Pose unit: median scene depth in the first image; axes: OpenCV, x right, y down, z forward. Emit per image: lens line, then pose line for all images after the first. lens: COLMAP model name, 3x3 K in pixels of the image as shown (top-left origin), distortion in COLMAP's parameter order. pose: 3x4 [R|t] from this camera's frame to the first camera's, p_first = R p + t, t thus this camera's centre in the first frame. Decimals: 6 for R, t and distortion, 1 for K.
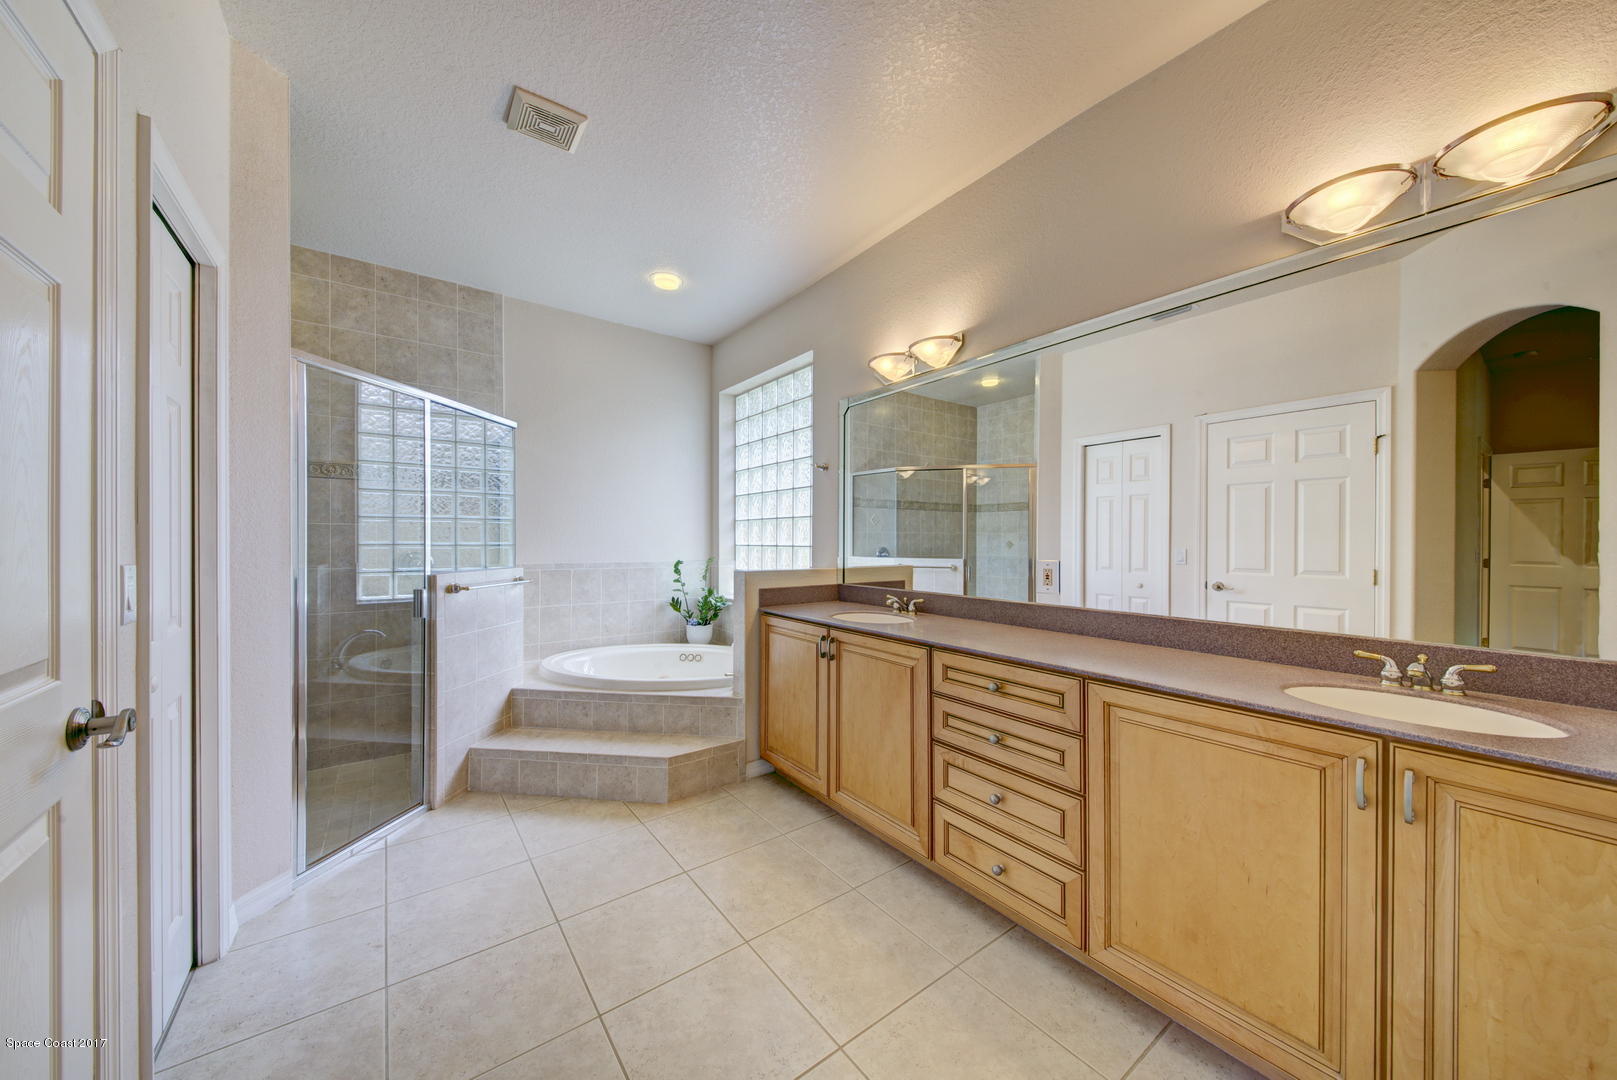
lens RADIAL K [[560.2, 0, 806.4], [0, 560.2, 542.8], [0, 0, 1]] dist [0.000721, -0.000006]
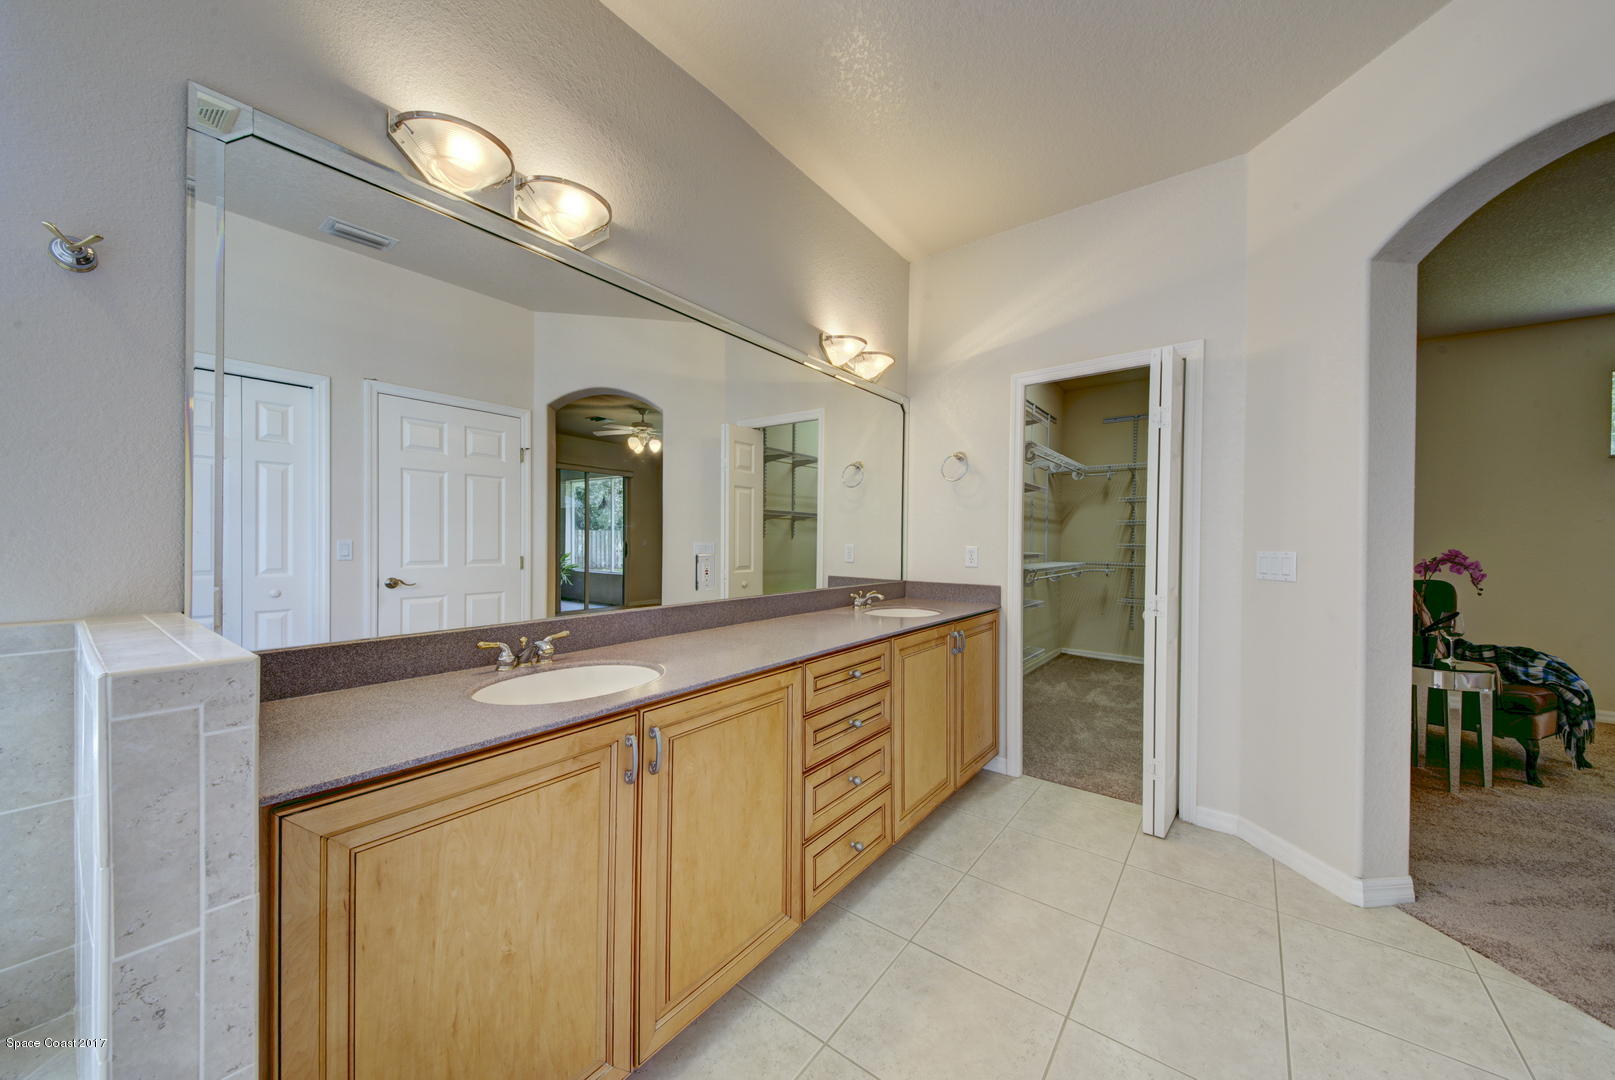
lens RADIAL K [[559.5, 0, 805.4], [0, 559.5, 542.8], [0, 0, 1]] dist [0.000721, -0.000006]
pose [[-0.272820, -0.009469, 0.962019, -0.401583], [-0.005783, 0.999950, 0.008202, 0.005477], [-0.962048, -0.003326, -0.272861, 0.881262]]
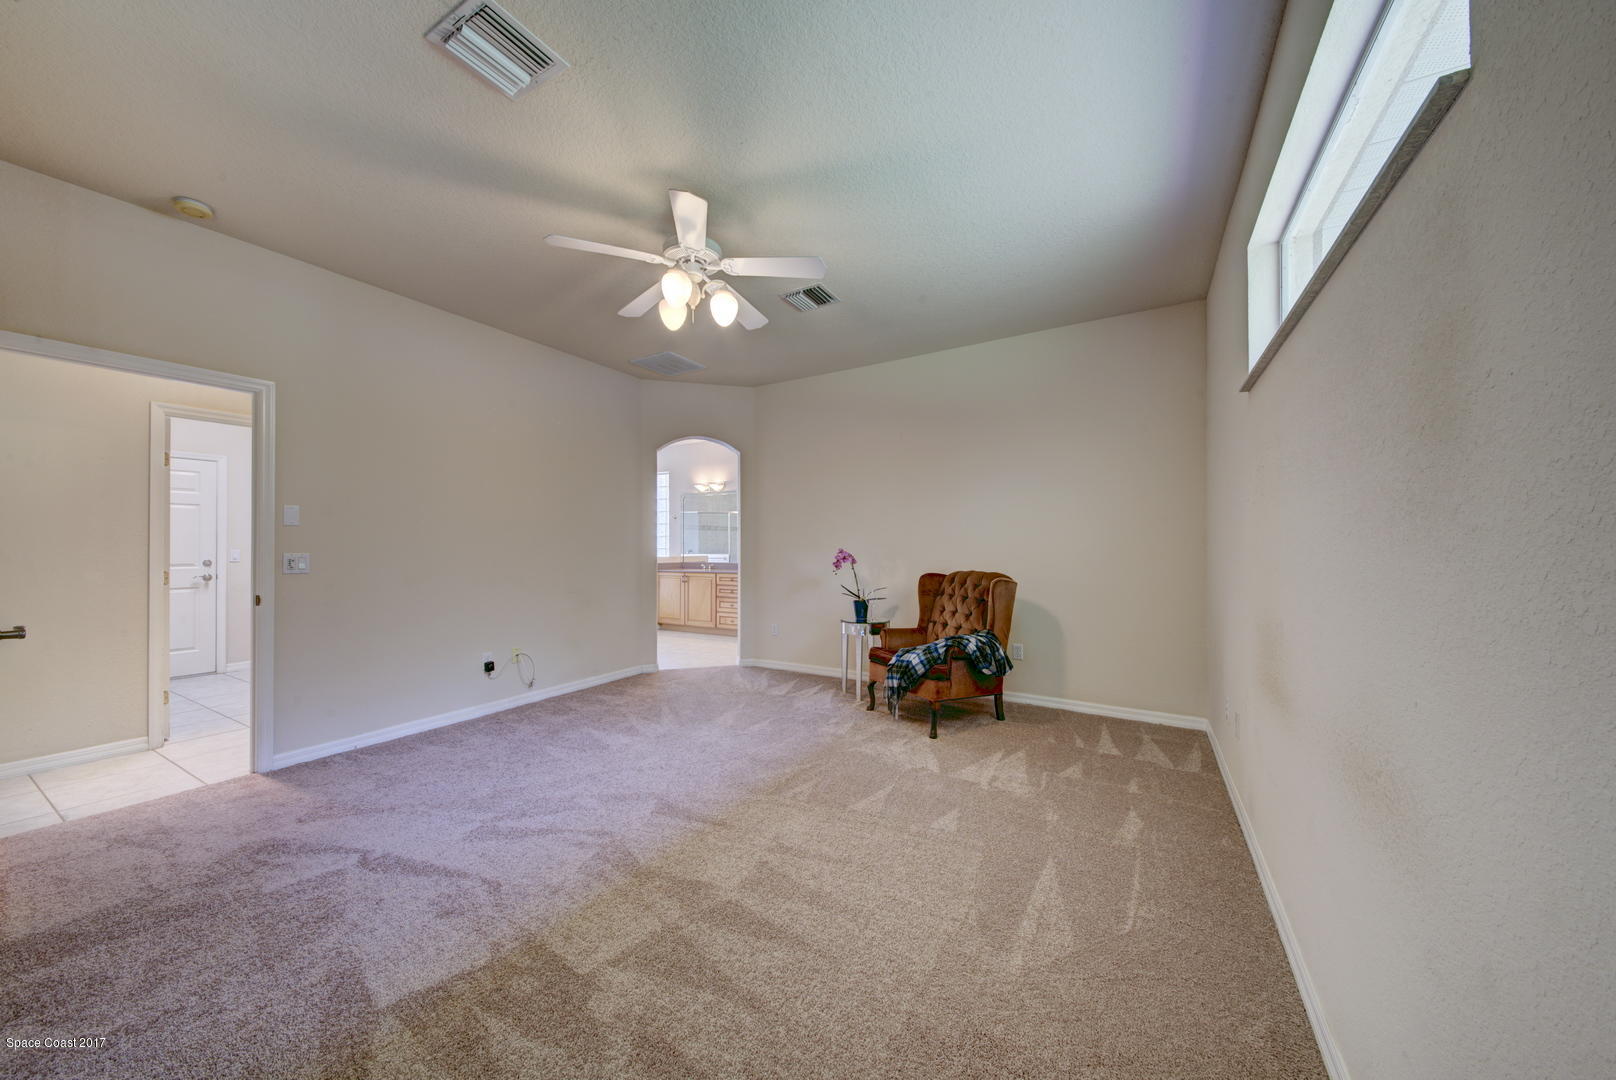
lens RADIAL K [[559.9, 0, 805.9], [0, 559.9, 542.8], [0, 0, 1]] dist [0.000721, -0.000006]
pose [[0.924998, -0.001246, 0.379970, -0.499966], [0.003691, 0.999977, -0.005706, -0.003746], [-0.379954, 0.006680, 0.924981, -2.091914]]
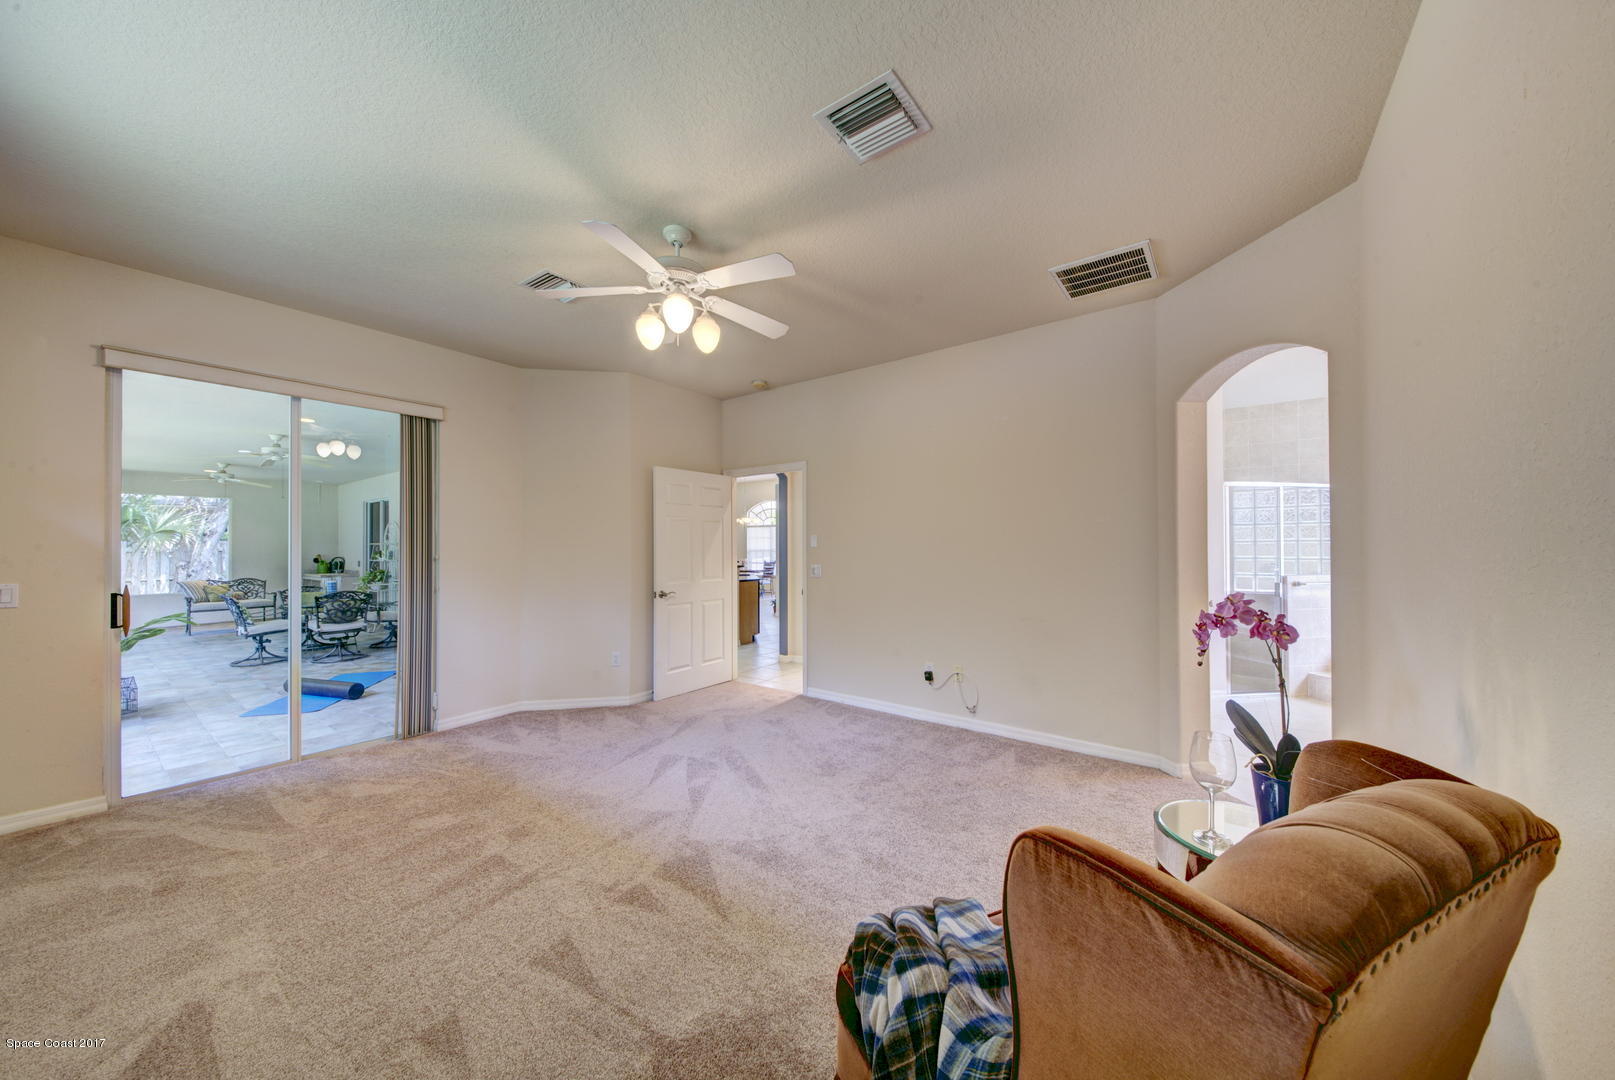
lens RADIAL K [[551.9, 0, 806.0], [0, 551.9, 546.0], [0, 0, 1]] dist [0.067449, 0.000000]
pose [[0.264288, -0.002434, -0.964441, 0.789915], [0.009743, 0.999953, 0.000147, -0.060042], [0.964395, -0.009436, 0.264299, -1.072206]]
